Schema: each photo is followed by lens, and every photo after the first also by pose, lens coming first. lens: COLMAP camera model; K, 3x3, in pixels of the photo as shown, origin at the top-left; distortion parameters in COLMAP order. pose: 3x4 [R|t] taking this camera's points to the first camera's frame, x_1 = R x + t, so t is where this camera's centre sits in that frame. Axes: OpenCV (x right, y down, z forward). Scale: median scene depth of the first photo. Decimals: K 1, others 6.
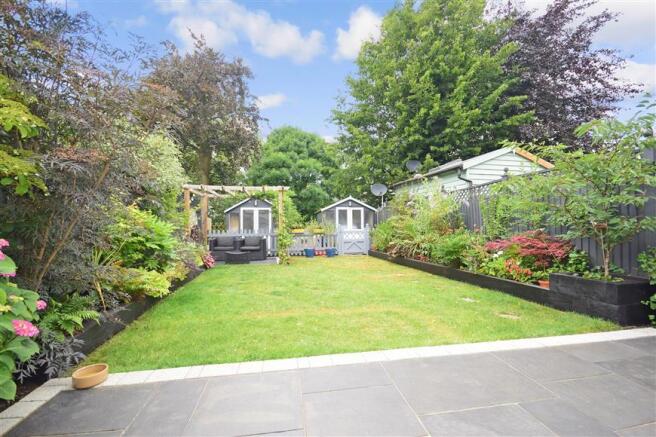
lens RADIAL K [[291.1, 0, 329.0], [0, 291.1, 220.7], [0, 0, 1]] dist [0.002497, -0.001092]
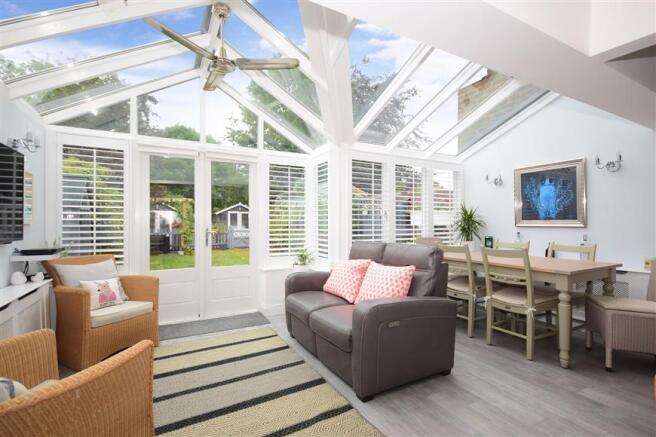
lens RADIAL K [[310.1, 0, 330.4], [0, 310.1, 219.9], [0, 0, 1]] dist [-0.004746, 0.000286]
pose [[0.943524, 0.013250, 0.331038, -0.002054], [-0.016756, 0.999830, 0.007737, -0.026620], [-0.330879, -0.012847, 0.943586, -0.416174]]
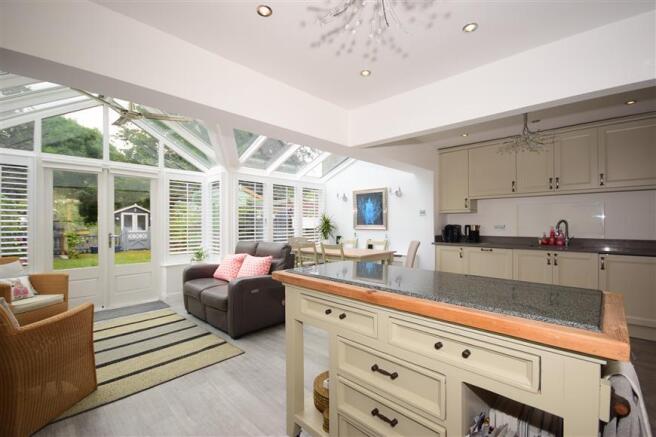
lens RADIAL K [[291.1, 0, 329.0], [0, 291.1, 220.7], [0, 0, 1]] dist [0.002497, -0.001092]
pose [[0.798053, 0.012890, 0.602450, -0.017993], [-0.019312, 0.999805, 0.004191, -0.034770], [-0.602278, -0.014979, 0.798146, -0.517871]]
